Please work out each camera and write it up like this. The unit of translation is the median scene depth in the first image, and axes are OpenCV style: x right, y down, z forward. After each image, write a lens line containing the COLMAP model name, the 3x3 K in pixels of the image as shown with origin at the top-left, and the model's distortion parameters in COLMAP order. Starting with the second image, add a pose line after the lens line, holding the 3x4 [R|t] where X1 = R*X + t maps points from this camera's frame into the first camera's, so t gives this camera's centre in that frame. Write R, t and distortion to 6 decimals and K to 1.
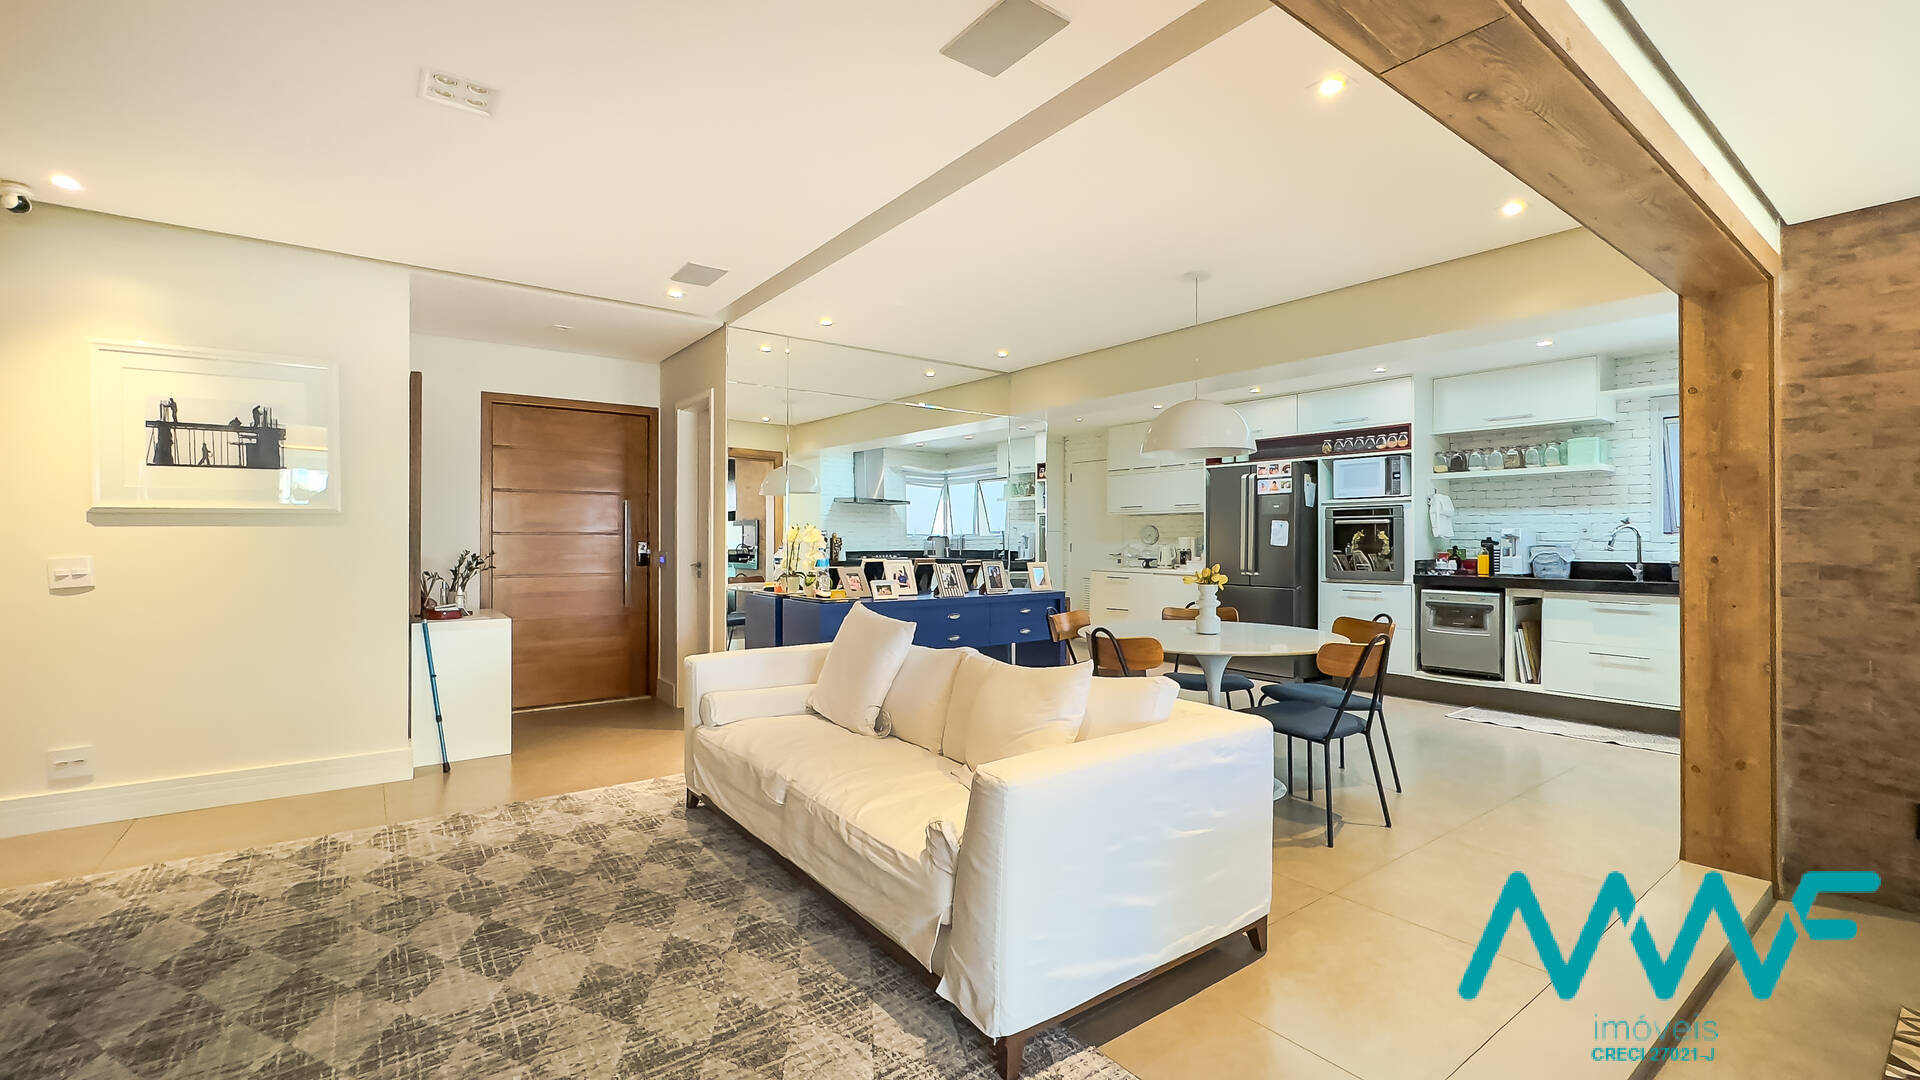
lens RADIAL K [[803.2, 0, 953.6], [0, 803.2, 537.7], [0, 0, 1]] dist [-0.003031, 0.000268]
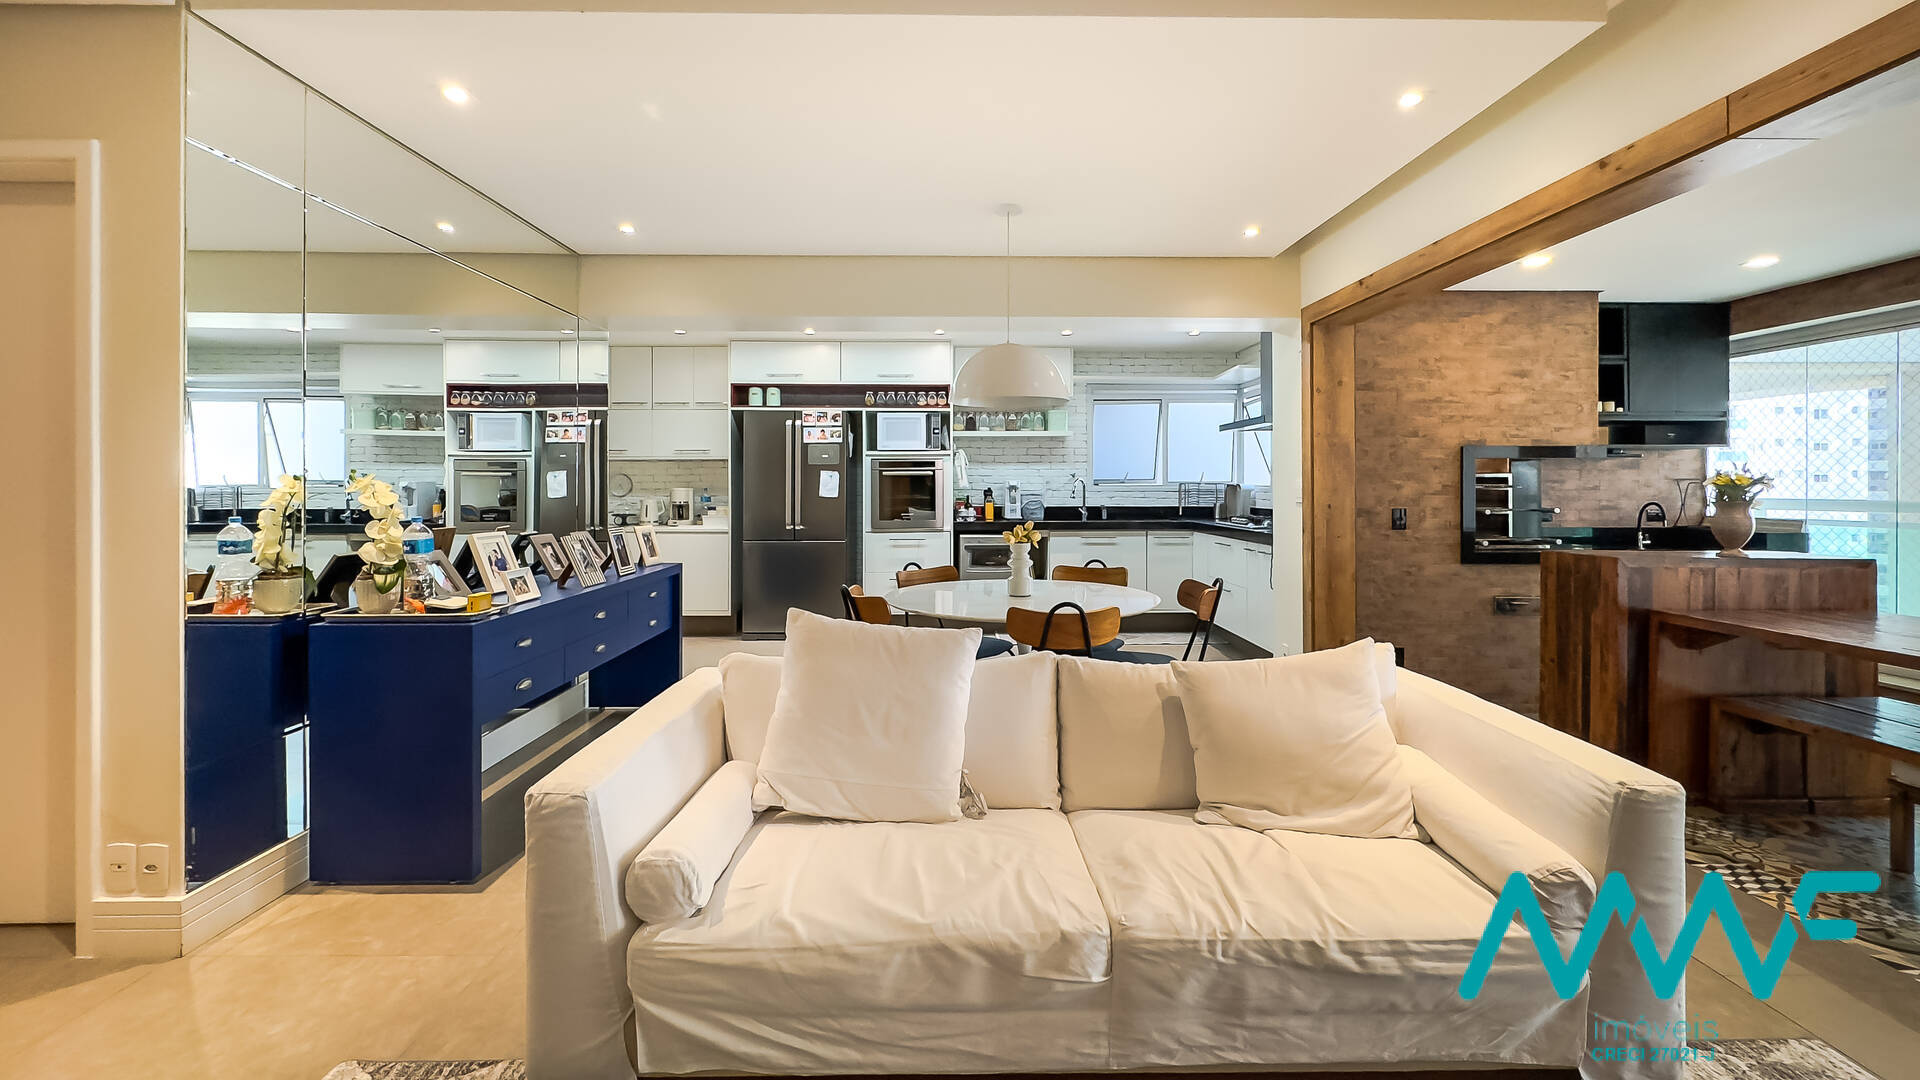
lens RADIAL K [[803.2, 0, 971.3], [0, 803.2, 488.4], [0, 0, 1]] dist [-0.003031, 0.000268]
pose [[0.578171, -0.006293, 0.815891, -0.340900], [0.000290, 0.999972, 0.007507, -0.008855], [-0.815916, -0.004104, 0.578157, 0.357710]]
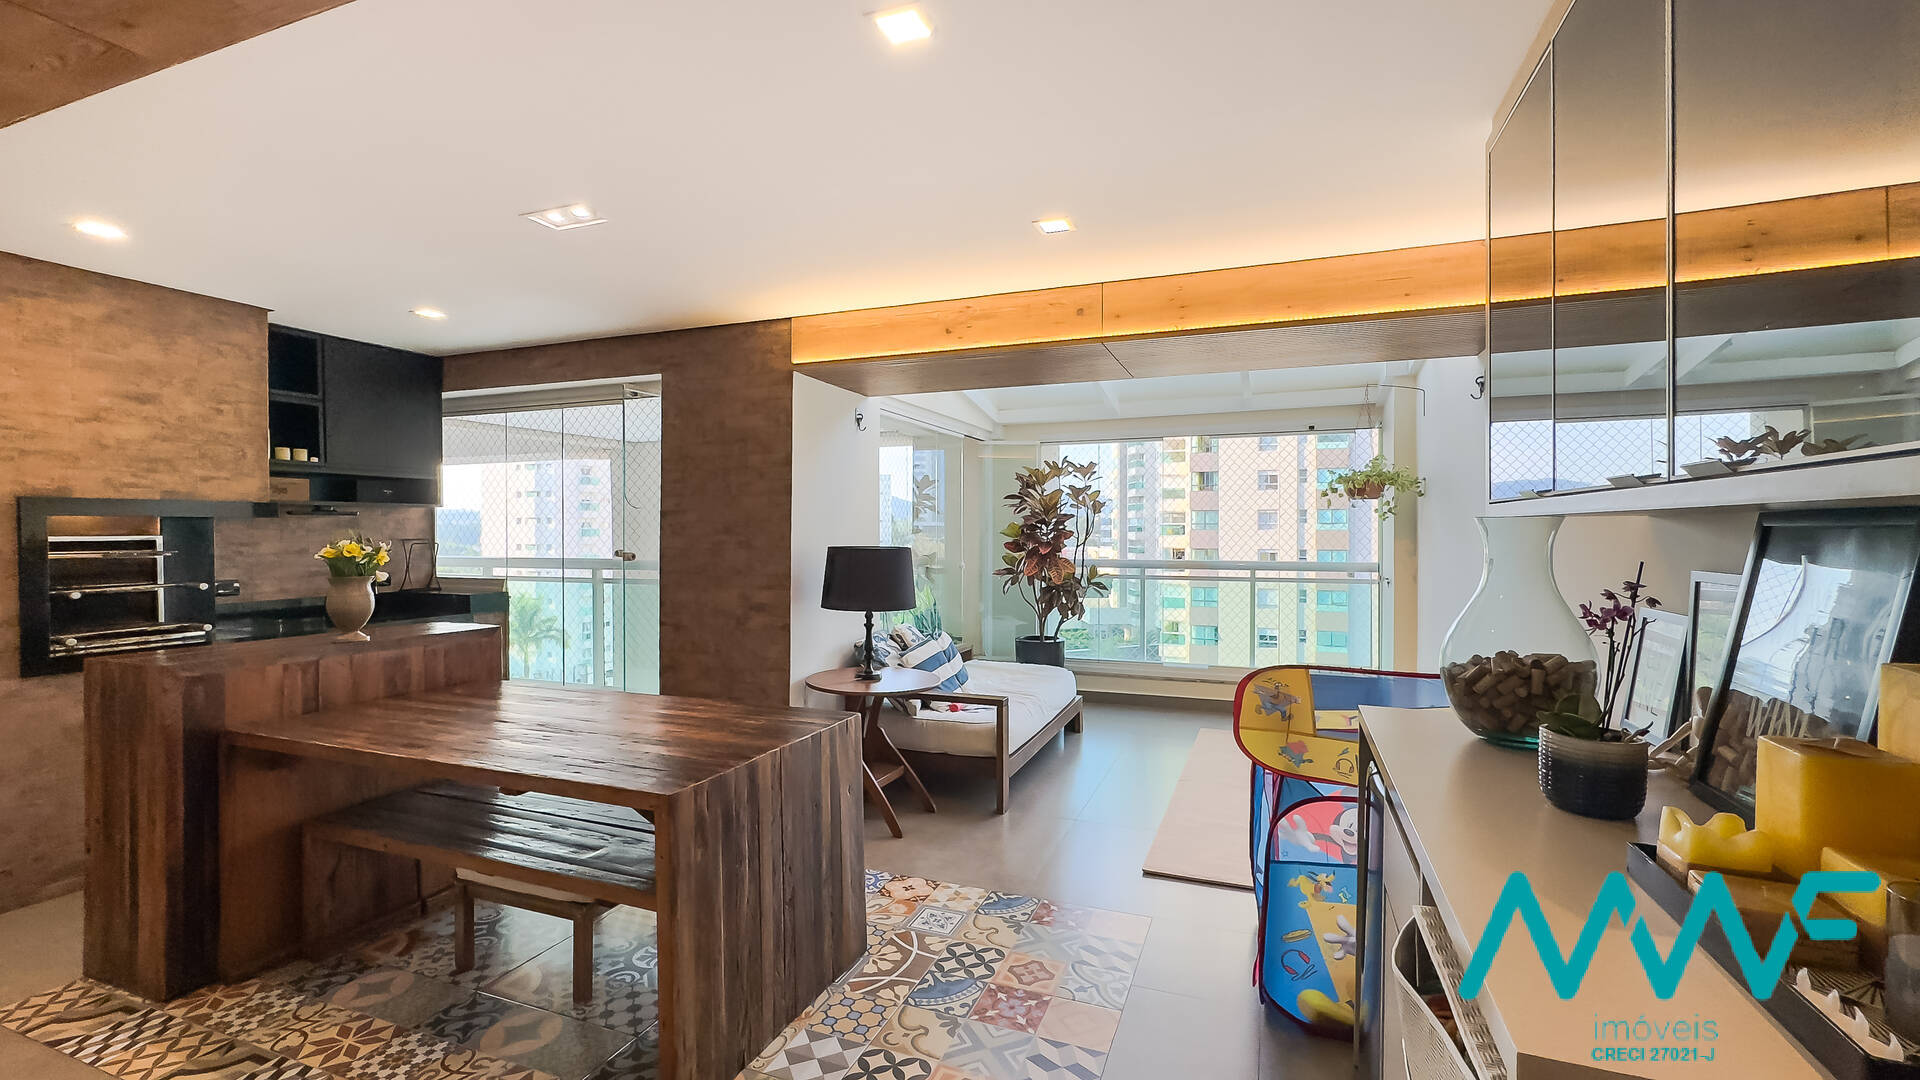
lens RADIAL K [[803.2, 0, 958.2], [0, 803.2, 537.5], [0, 0, 1]] dist [-0.003031, 0.000268]
pose [[-0.531128, -0.013265, 0.847188, -0.155813], [-0.003510, 0.999903, 0.013455, -0.028231], [-0.847284, 0.004172, -0.531123, 0.178399]]
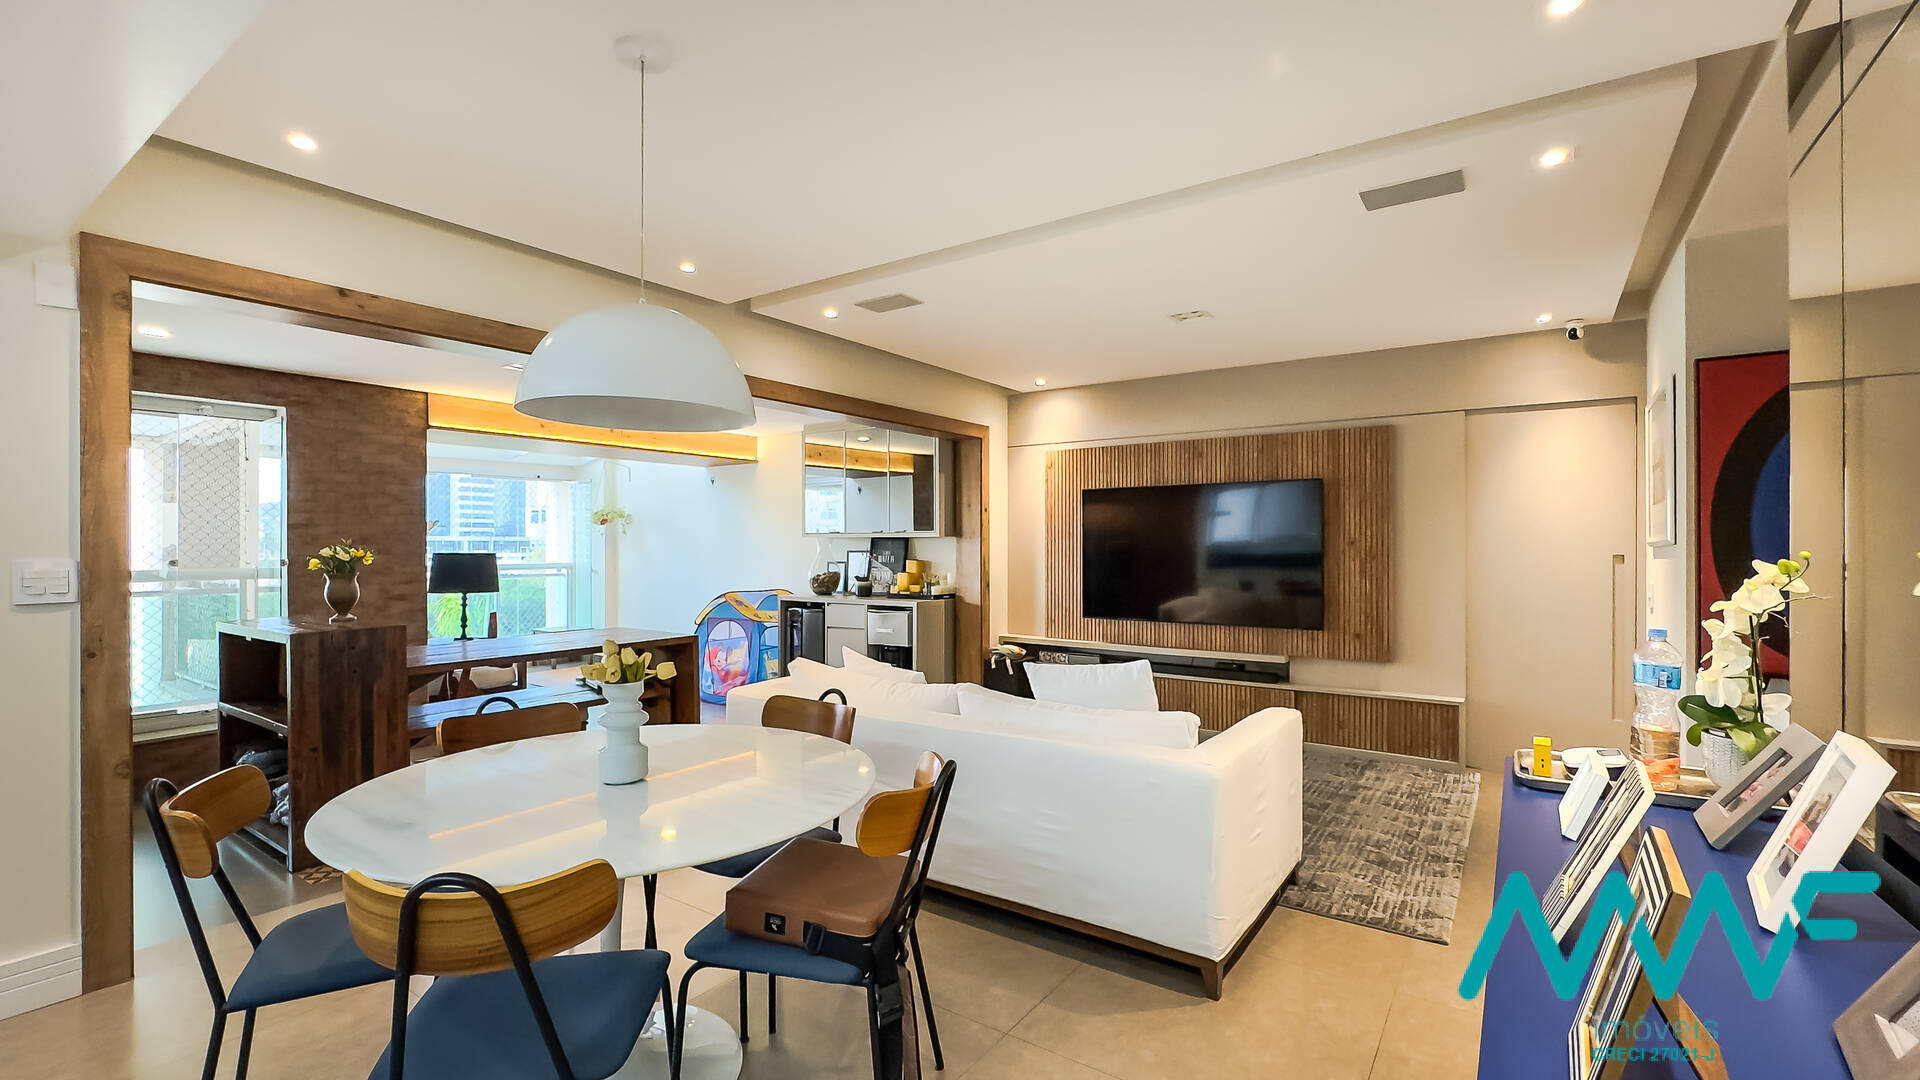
lens RADIAL K [[803.2, 0, 952.2], [0, 803.2, 547.9], [0, 0, 1]] dist [-0.003031, 0.000268]
pose [[-0.951597, -0.002055, -0.307341, 0.196551], [-0.002435, 0.999997, 0.000850, -0.018151], [0.307338, 0.001558, -0.951599, 1.078217]]
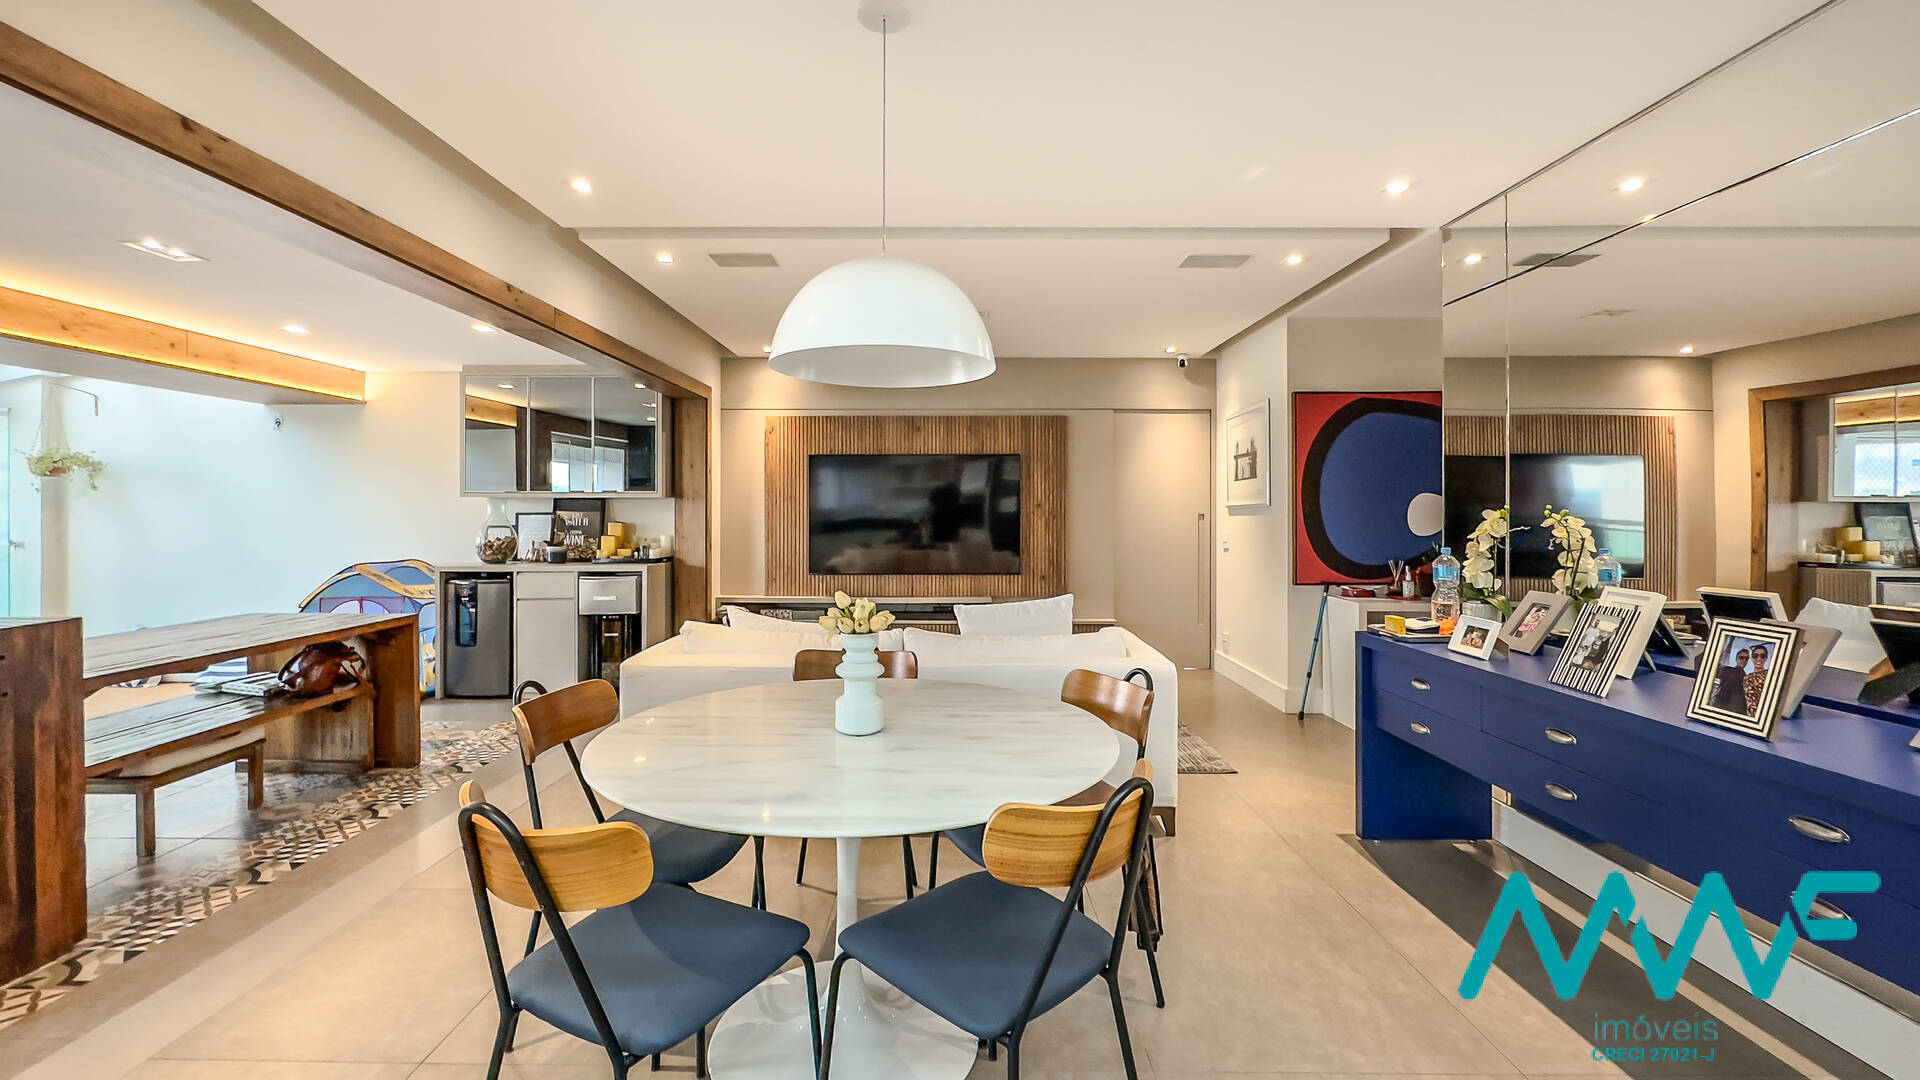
lens RADIAL K [[803.2, 0, 931.0], [0, 803.2, 514.9], [0, 0, 1]] dist [-0.003031, 0.000268]
pose [[-0.620007, -0.000856, -0.784596, 0.481112], [-0.002664, 0.999996, 0.001014, -0.011461], [0.784592, 0.002719, -0.620007, 0.949789]]
